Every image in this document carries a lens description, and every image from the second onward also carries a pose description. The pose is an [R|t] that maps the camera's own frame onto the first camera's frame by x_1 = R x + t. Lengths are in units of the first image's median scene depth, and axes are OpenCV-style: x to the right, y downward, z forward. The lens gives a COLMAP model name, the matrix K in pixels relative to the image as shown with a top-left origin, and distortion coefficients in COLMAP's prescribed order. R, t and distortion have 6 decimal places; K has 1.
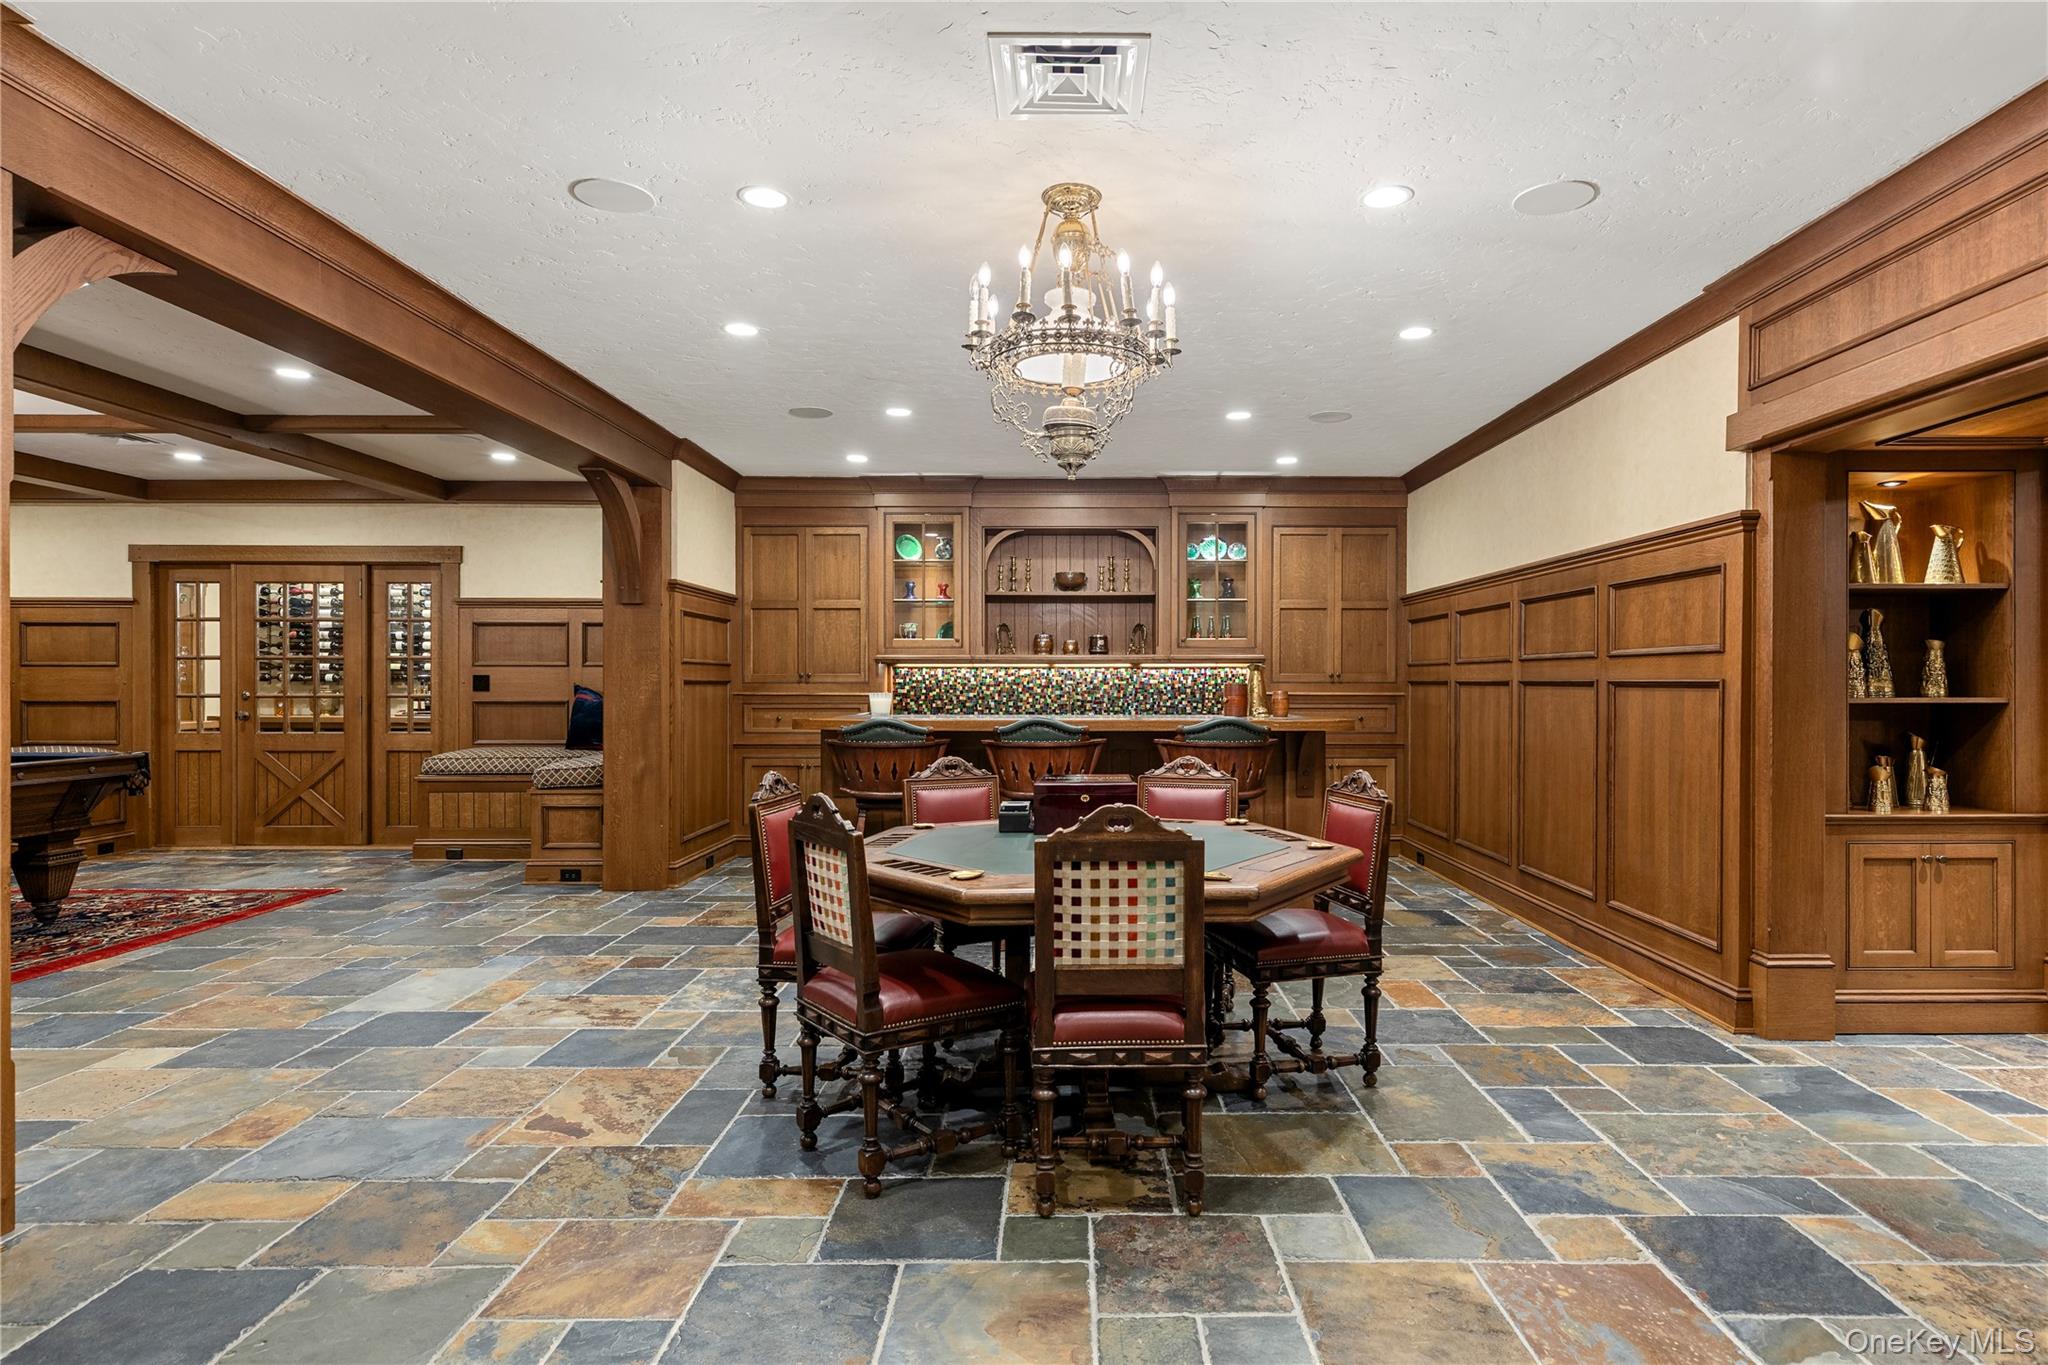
lens RADIAL K [[1113.0, 0, 1024.0], [0, 1113.0, 682.5], [0, 0, 1]] dist [-0.001463, -0.000053]
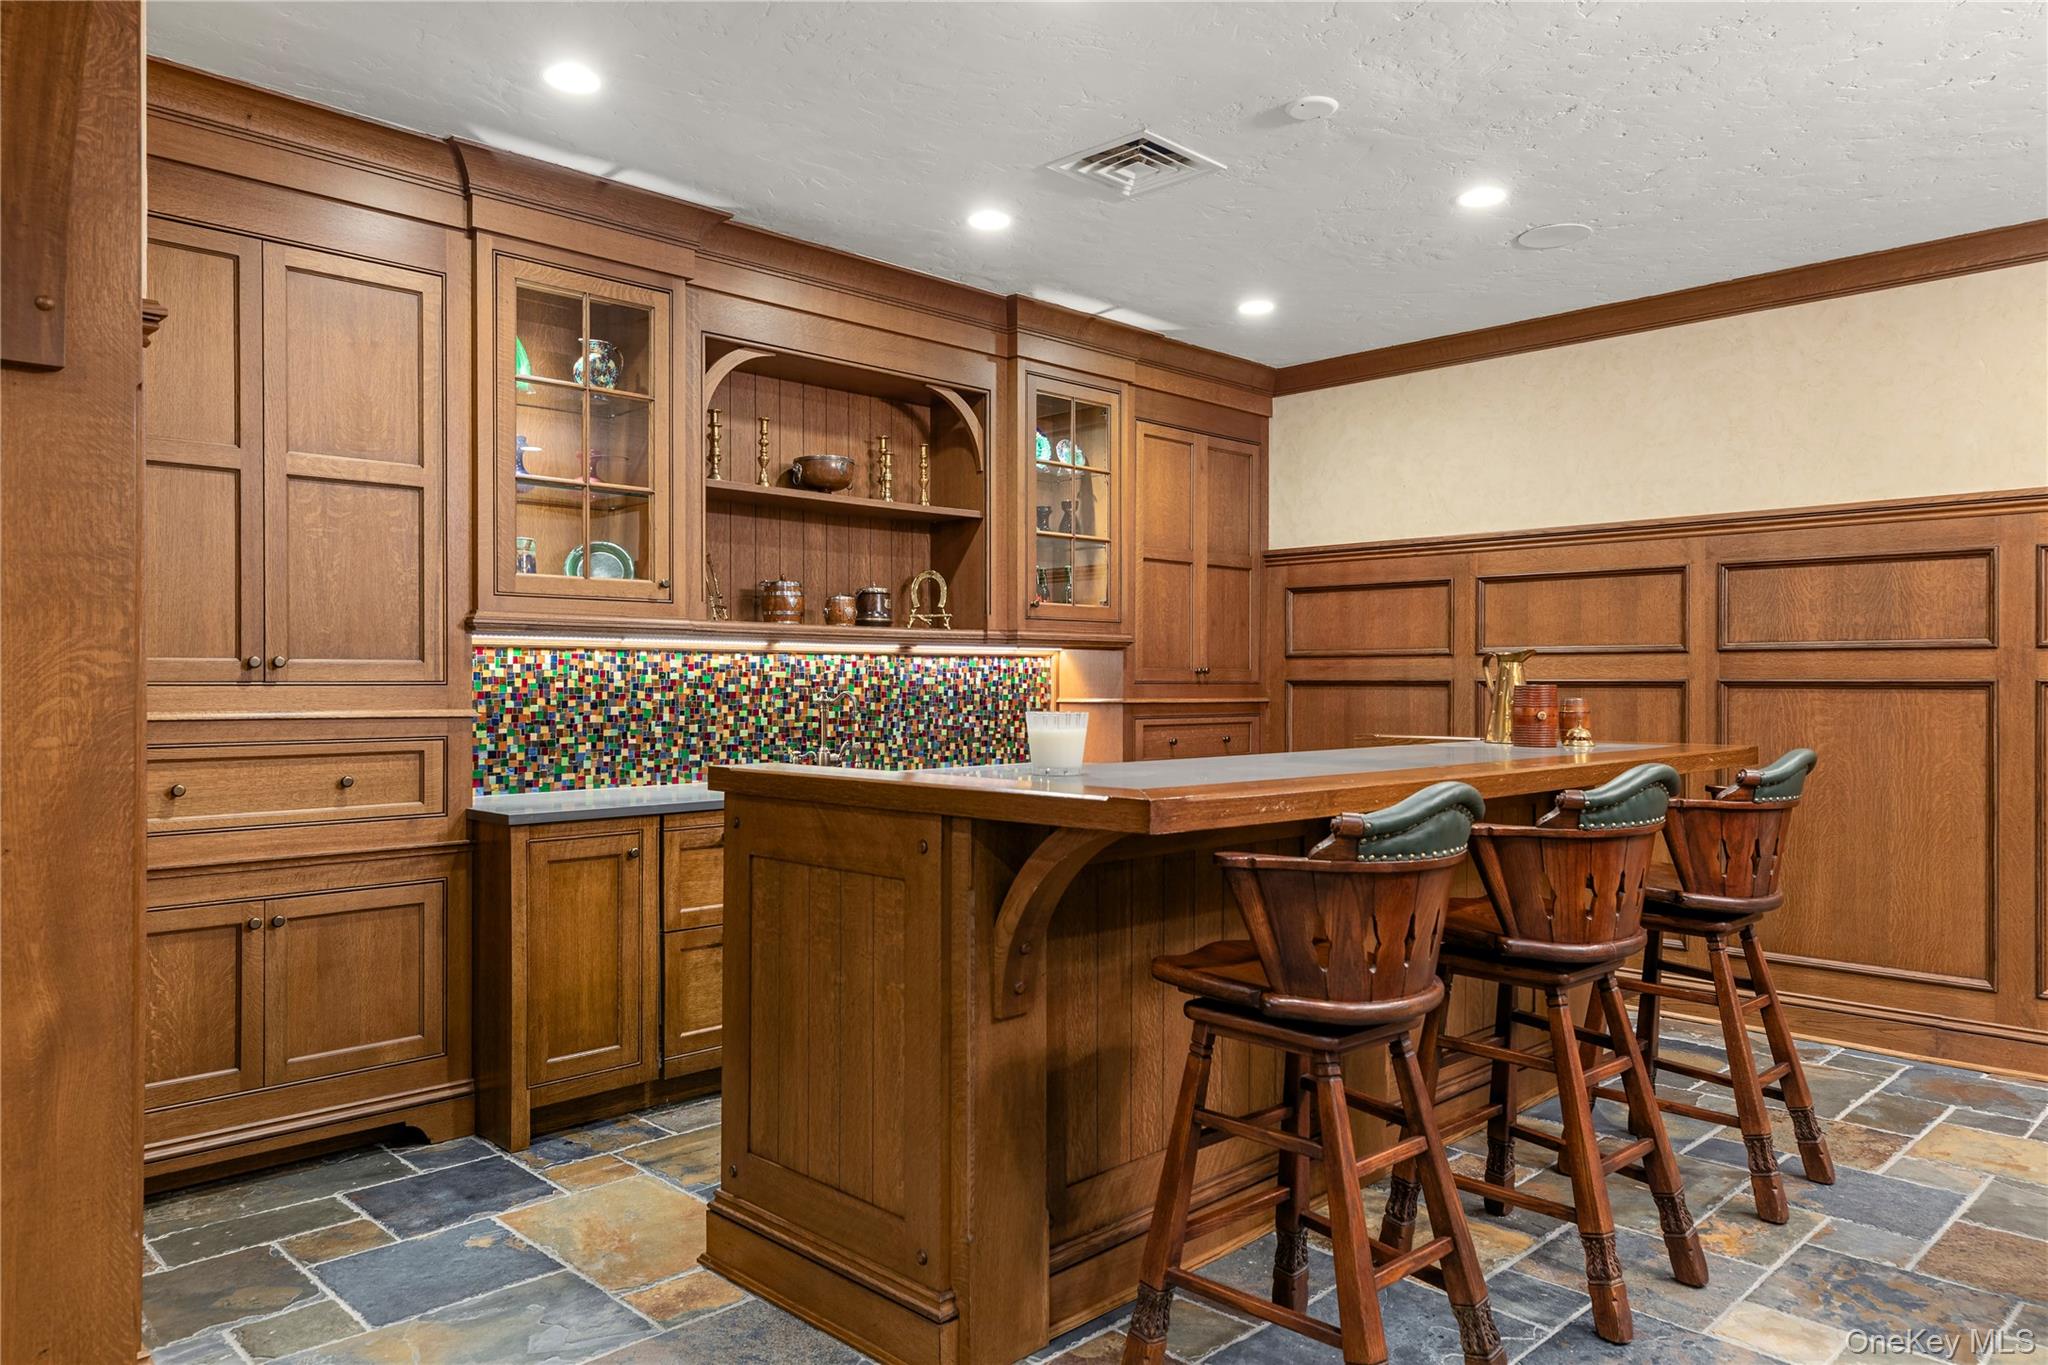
lens RADIAL K [[1399.3, 0, 1024.0], [0, 1399.3, 682.5], [0, 0, 1]] dist [0.002022, 0.000775]
pose [[0.685506, -0.000403, 0.728067, -0.342840], [0.000431, 1.000000, 0.000147, -0.000189], [-0.728067, 0.000213, 0.685506, 0.505807]]
